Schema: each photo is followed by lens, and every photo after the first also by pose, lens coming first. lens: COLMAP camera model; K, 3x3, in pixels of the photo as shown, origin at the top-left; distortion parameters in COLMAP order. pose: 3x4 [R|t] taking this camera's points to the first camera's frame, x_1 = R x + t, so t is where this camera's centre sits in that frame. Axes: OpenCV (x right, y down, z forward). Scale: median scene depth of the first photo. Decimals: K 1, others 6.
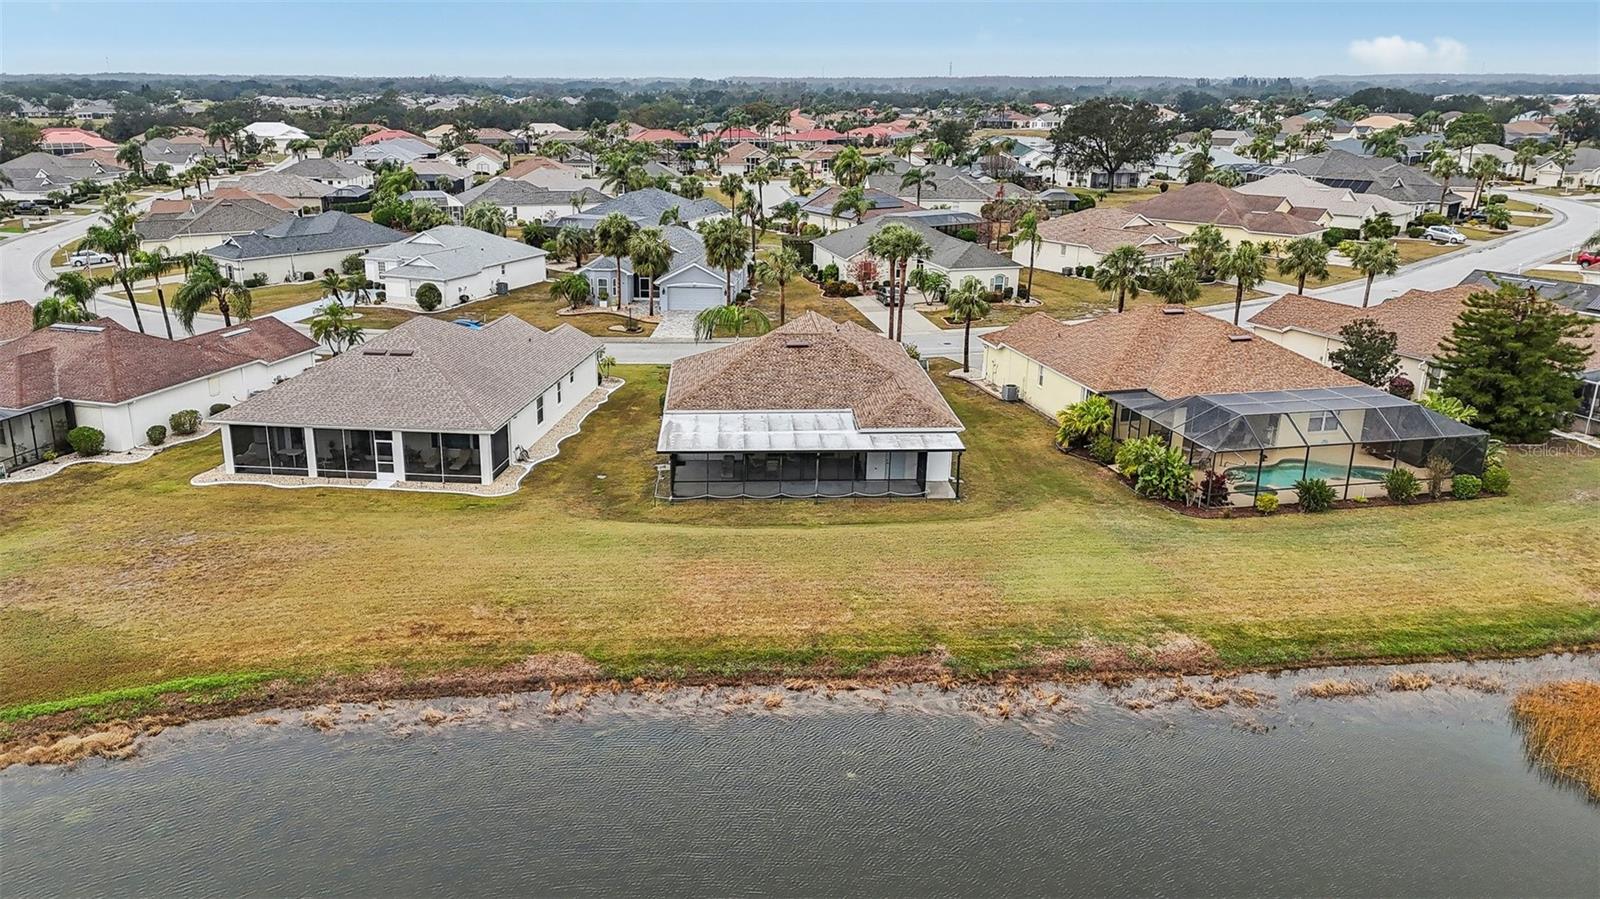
lens RADIAL K [[1183.1, 0, 800.0], [0, 1183.1, 449.5], [0, 0, 1]] dist [0.083979, -0.090370]
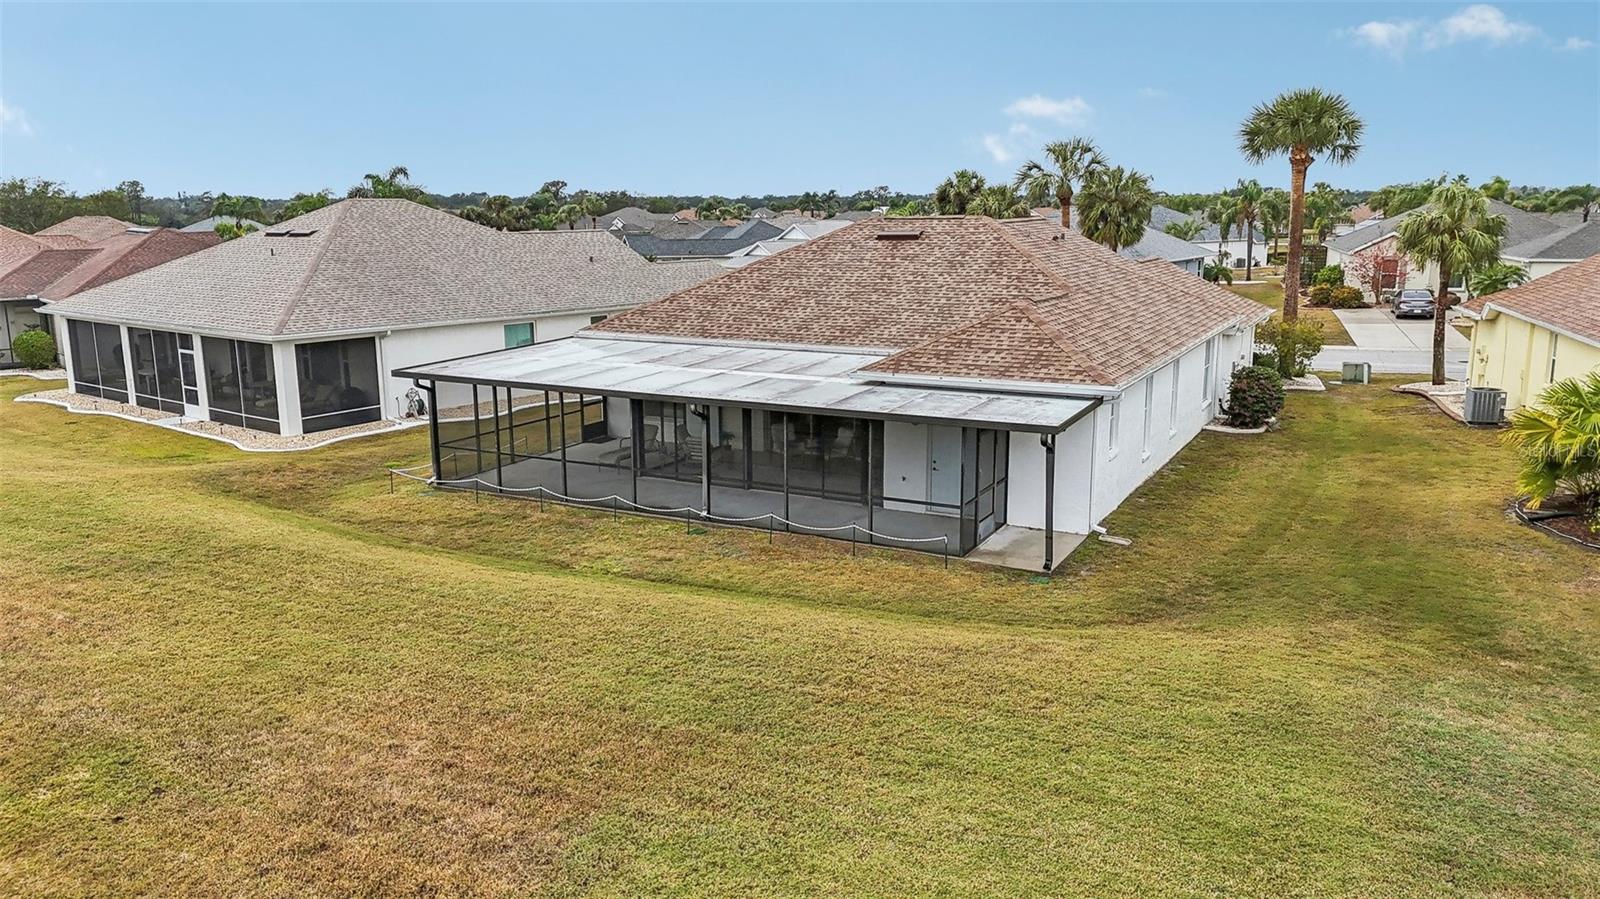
lens RADIAL K [[1246.4, 0, 725.3], [0, 1246.4, 448.7], [0, 0, 1]] dist [0.075898, -0.117951]
pose [[0.846380, 0.096624, -0.523741, 0.238652], [-0.145104, 0.988038, -0.052210, 0.037742], [0.512431, 0.120186, 0.850276, 0.629443]]
